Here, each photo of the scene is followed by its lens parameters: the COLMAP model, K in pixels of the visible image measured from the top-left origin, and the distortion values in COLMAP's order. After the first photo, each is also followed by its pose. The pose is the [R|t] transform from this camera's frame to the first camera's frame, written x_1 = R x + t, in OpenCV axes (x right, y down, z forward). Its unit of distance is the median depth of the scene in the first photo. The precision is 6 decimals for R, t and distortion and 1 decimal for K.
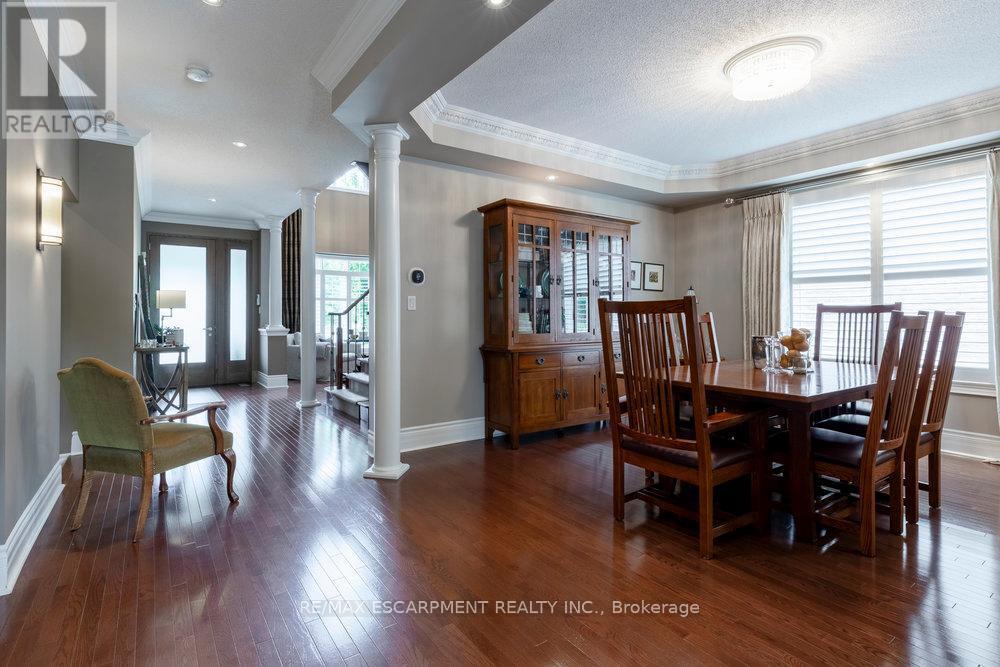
lens RADIAL K [[501.7, 0, 499.9], [0, 501.7, 318.1], [0, 0, 1]] dist [-0.000987, -0.000131]
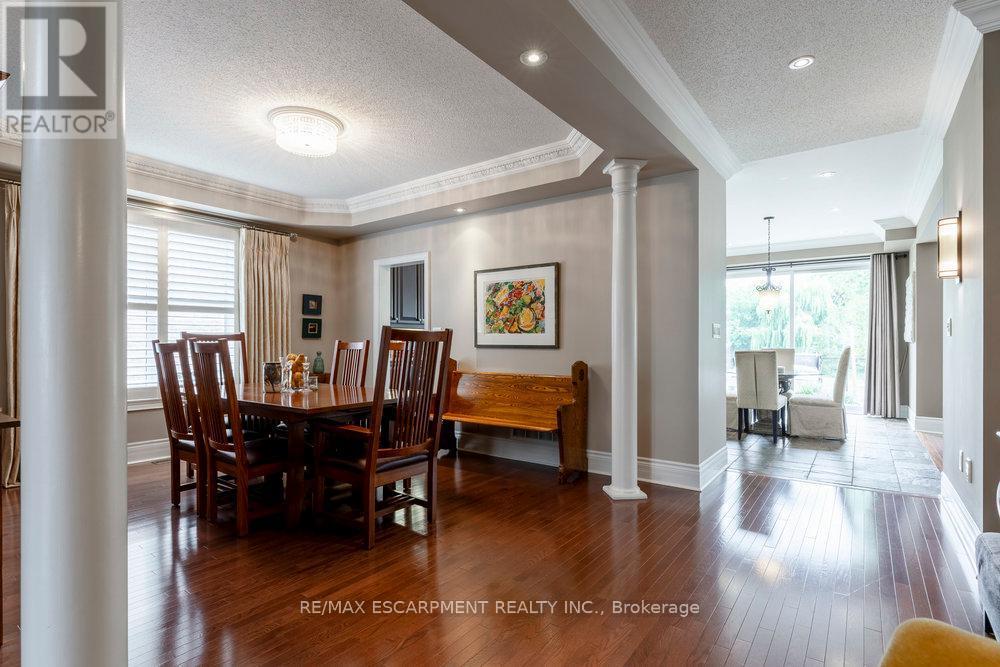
lens RADIAL K [[495.4, 0, 499.3], [0, 495.4, 346.2], [0, 0, 1]] dist [-0.000654, -0.000124]
pose [[-0.318161, 0.002080, 0.948034, -0.566586], [-0.000097, 0.999998, -0.002226, 0.004090], [-0.948037, -0.000801, -0.318160, 0.765556]]
